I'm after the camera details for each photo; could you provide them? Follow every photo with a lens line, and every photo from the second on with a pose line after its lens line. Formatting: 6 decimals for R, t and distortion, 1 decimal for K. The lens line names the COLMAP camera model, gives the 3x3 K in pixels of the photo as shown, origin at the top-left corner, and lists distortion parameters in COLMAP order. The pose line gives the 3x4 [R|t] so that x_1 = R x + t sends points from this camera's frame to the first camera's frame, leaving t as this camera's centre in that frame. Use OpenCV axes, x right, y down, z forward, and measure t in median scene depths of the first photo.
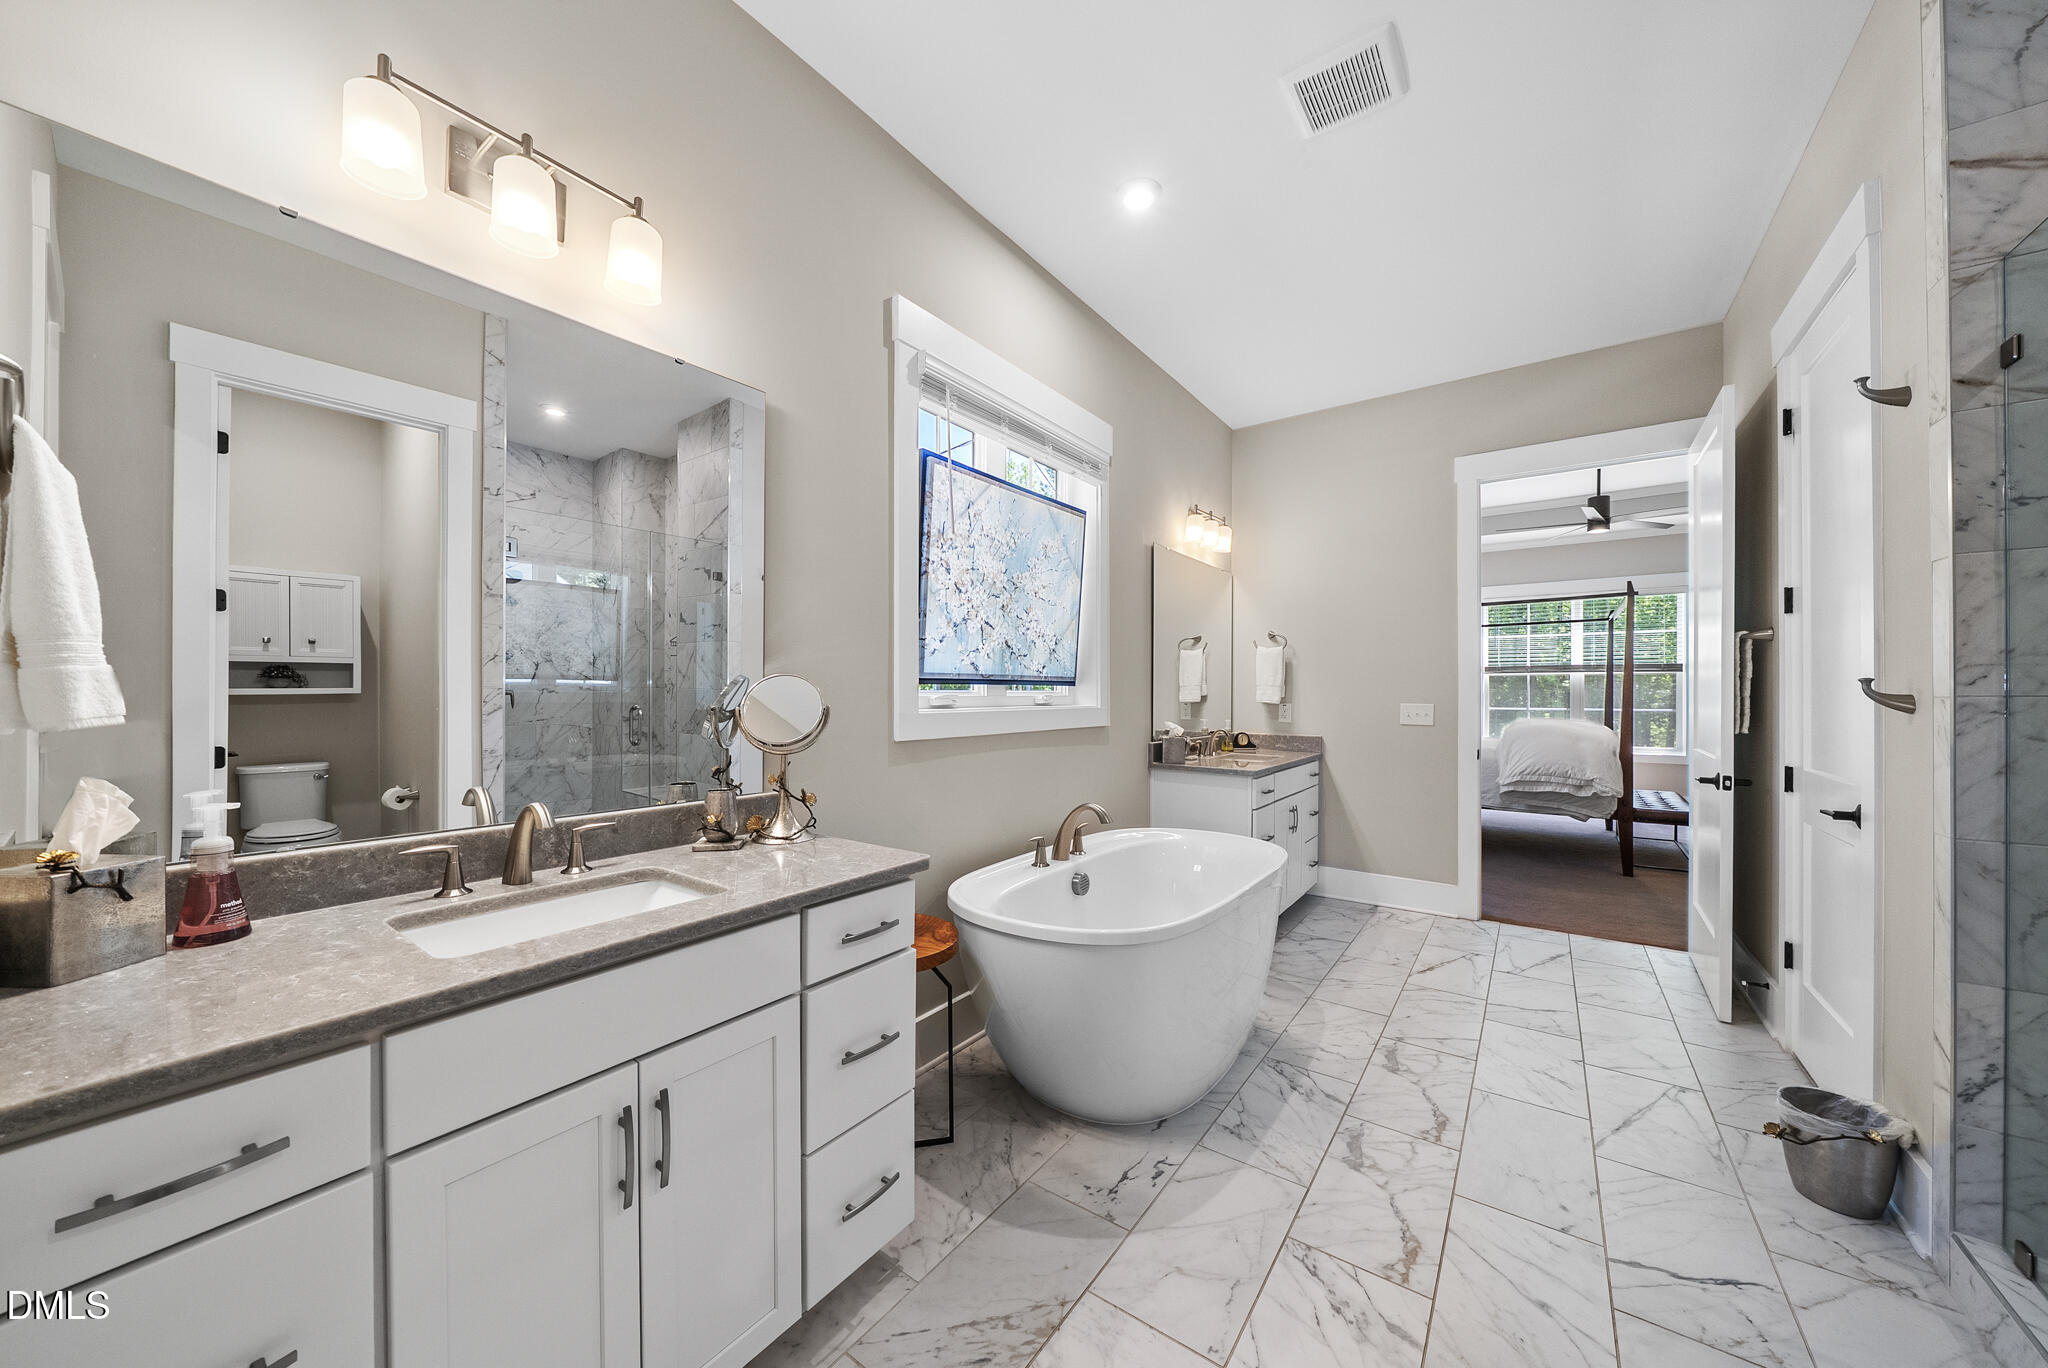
lens RADIAL K [[707.3, 0, 1026.8], [0, 707.3, 691.3], [0, 0, 1]] dist [-0.007767, 0.000386]
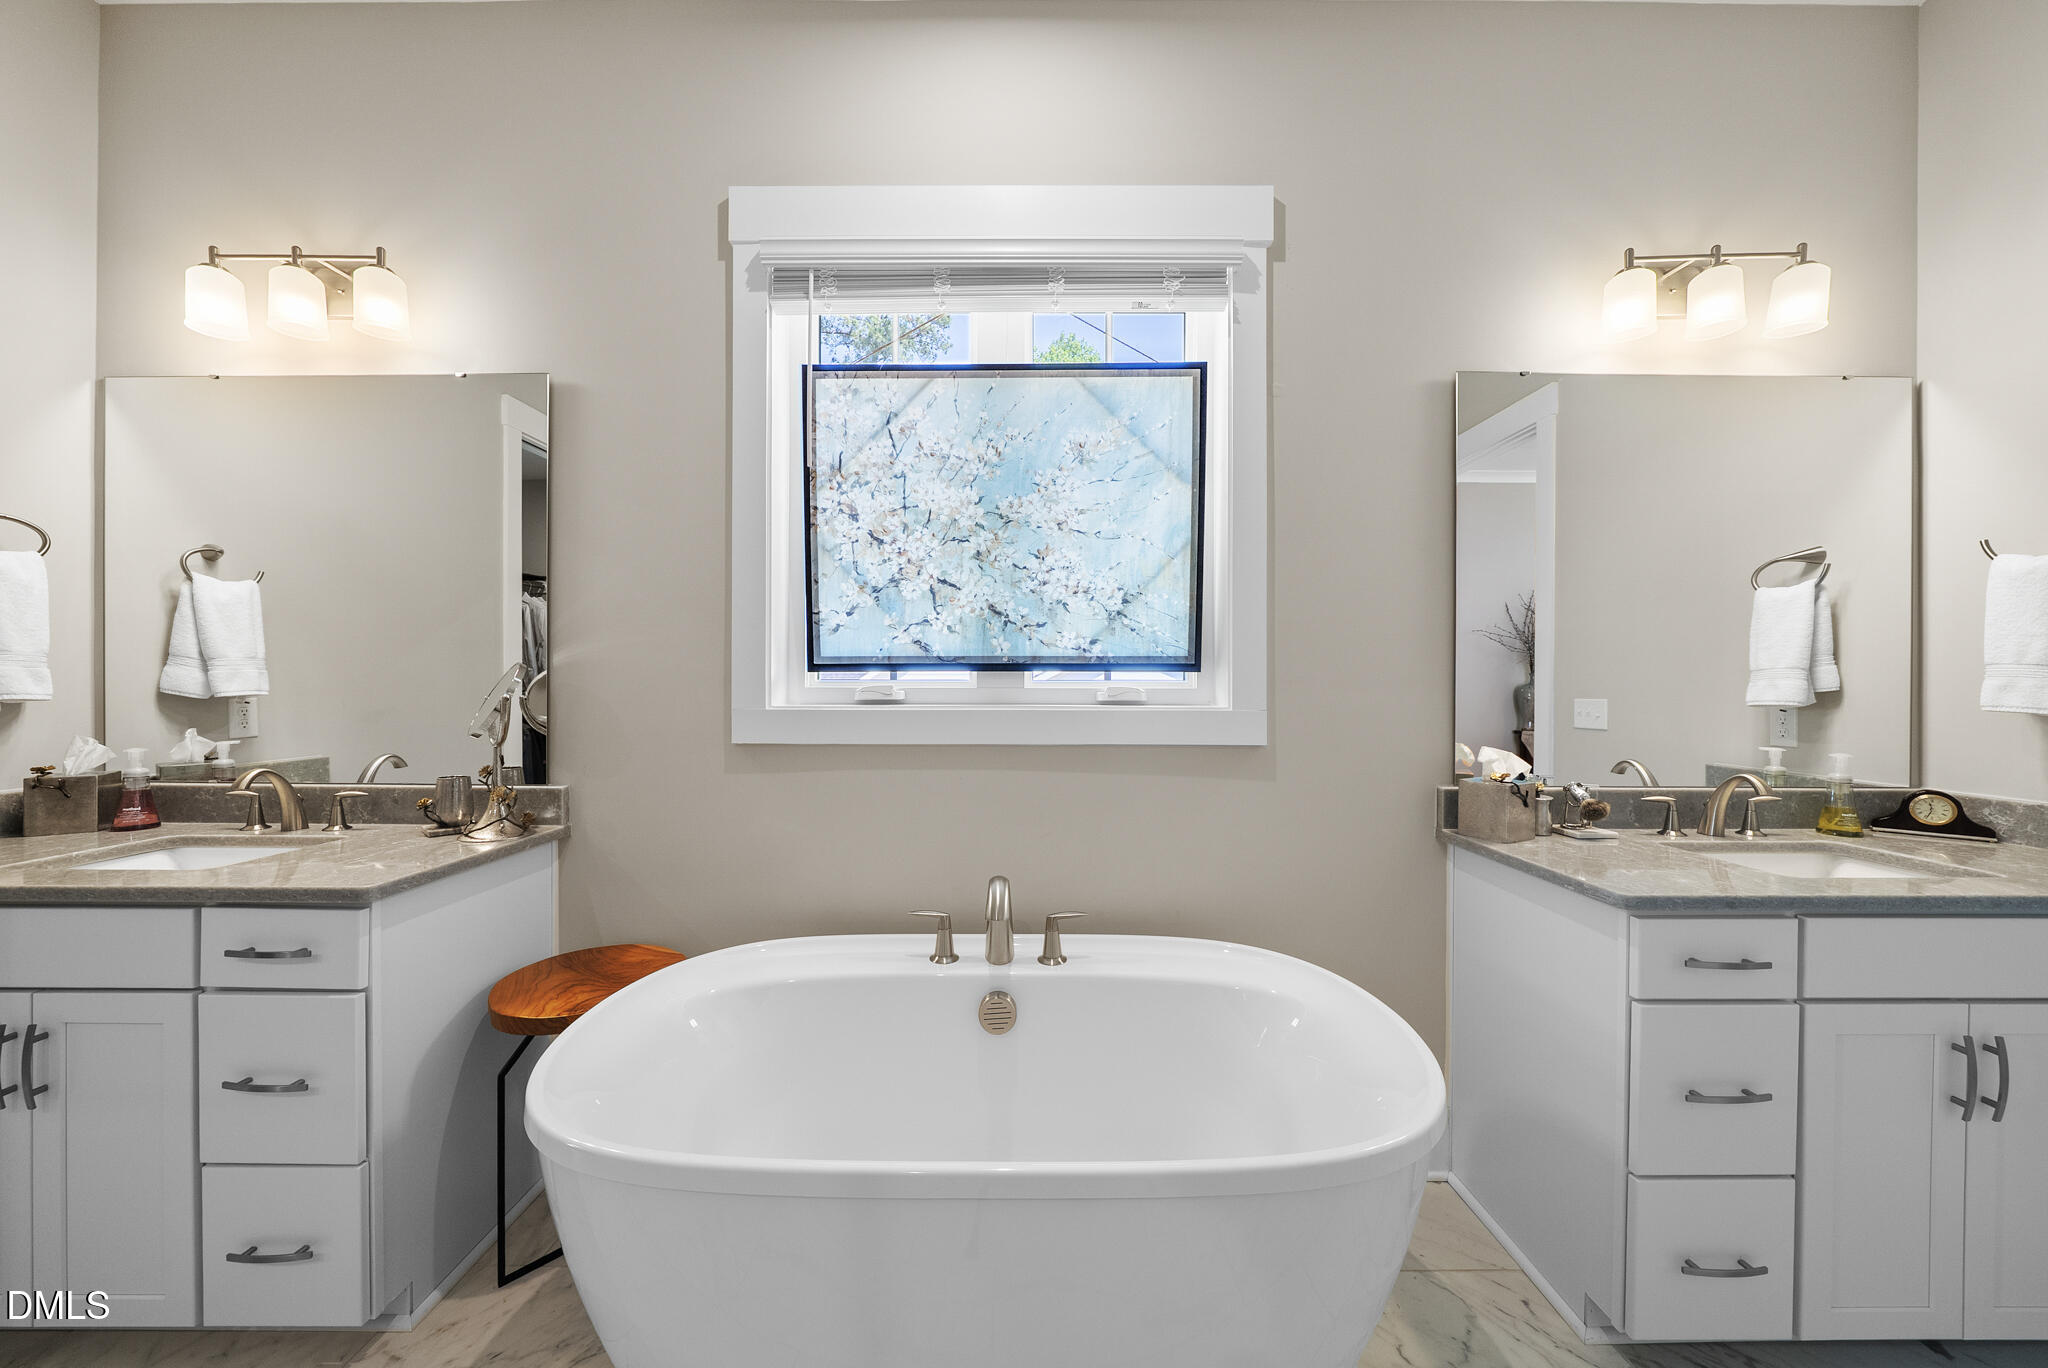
lens RADIAL K [[707.3, 0, 1023.6], [0, 707.3, 682.1], [0, 0, 1]] dist [-0.007767, 0.000386]
pose [[0.585185, -0.004574, -0.810887, 0.549343], [0.000268, 0.999985, -0.005447, 0.004867], [0.810900, 0.002970, 0.585177, 0.667355]]
